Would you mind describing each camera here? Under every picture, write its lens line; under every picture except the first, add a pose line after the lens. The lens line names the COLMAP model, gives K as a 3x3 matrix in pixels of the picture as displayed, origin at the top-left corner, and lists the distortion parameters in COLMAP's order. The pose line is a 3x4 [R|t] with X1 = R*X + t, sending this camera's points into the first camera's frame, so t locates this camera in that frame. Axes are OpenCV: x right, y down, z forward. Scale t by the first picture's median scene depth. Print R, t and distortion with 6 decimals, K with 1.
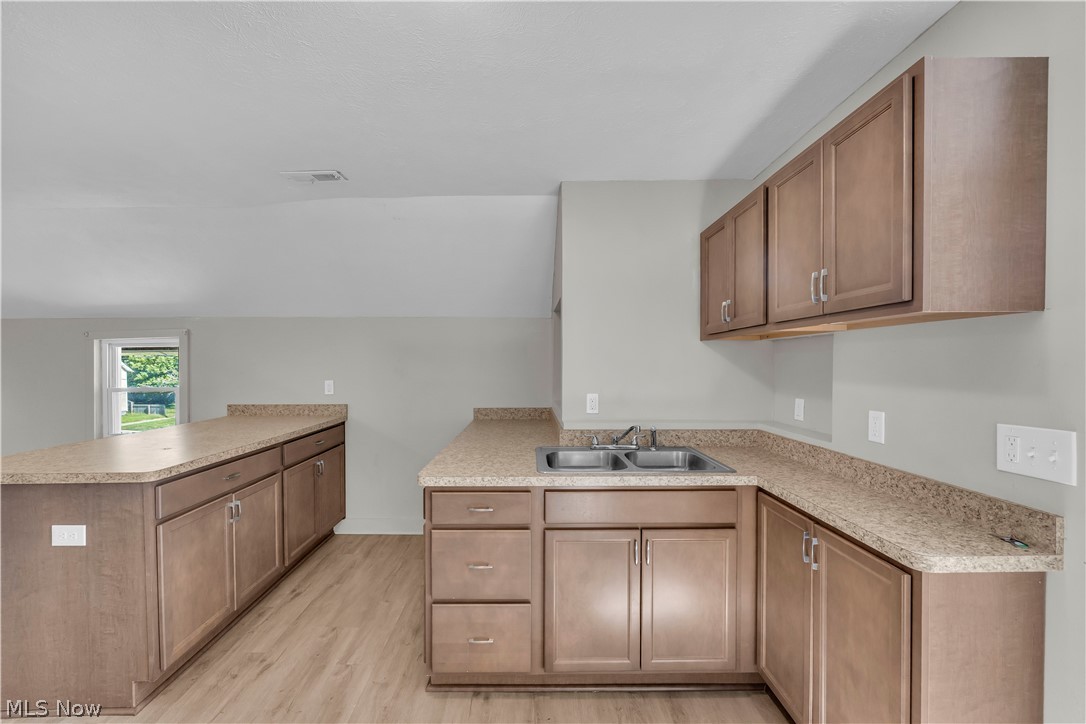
lens RADIAL K [[440.2, 0, 544.5], [0, 440.2, 364.1], [0, 0, 1]] dist [-0.001416, -0.000235]
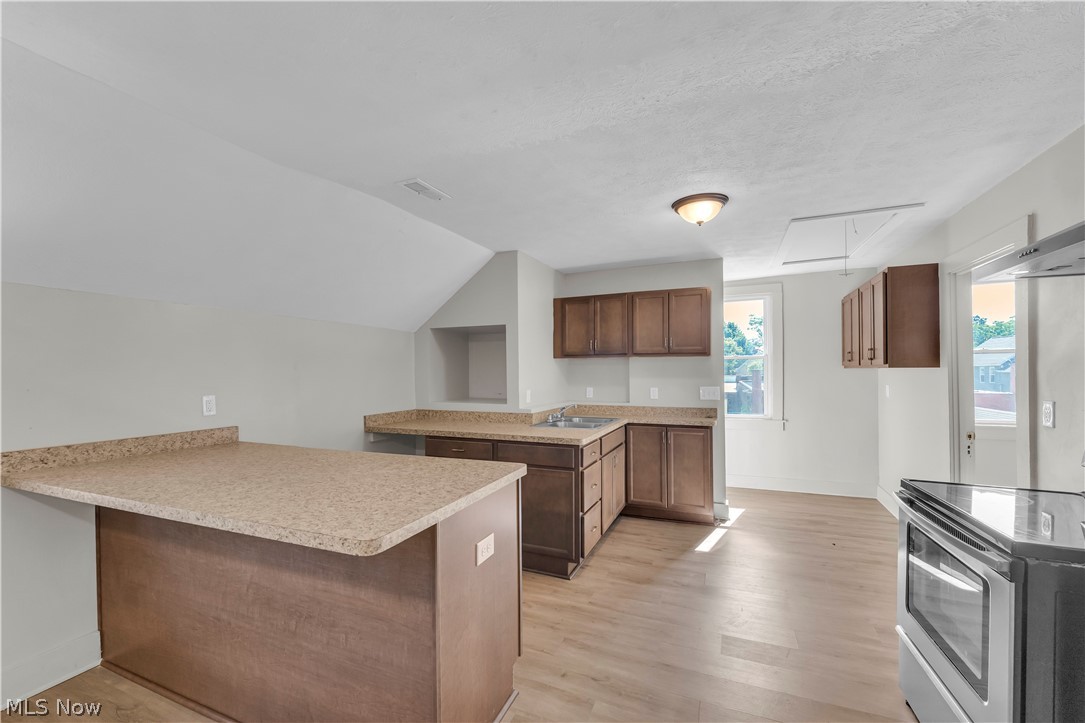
lens RADIAL K [[439.8, 0, 507.4], [0, 439.8, 368.9], [0, 0, 1]] dist [-0.001416, -0.000235]
pose [[0.452829, 0.004710, 0.891585, -0.922319], [0.006378, 0.999943, -0.008522, 0.003250], [-0.891574, 0.009545, 0.452774, 0.250996]]
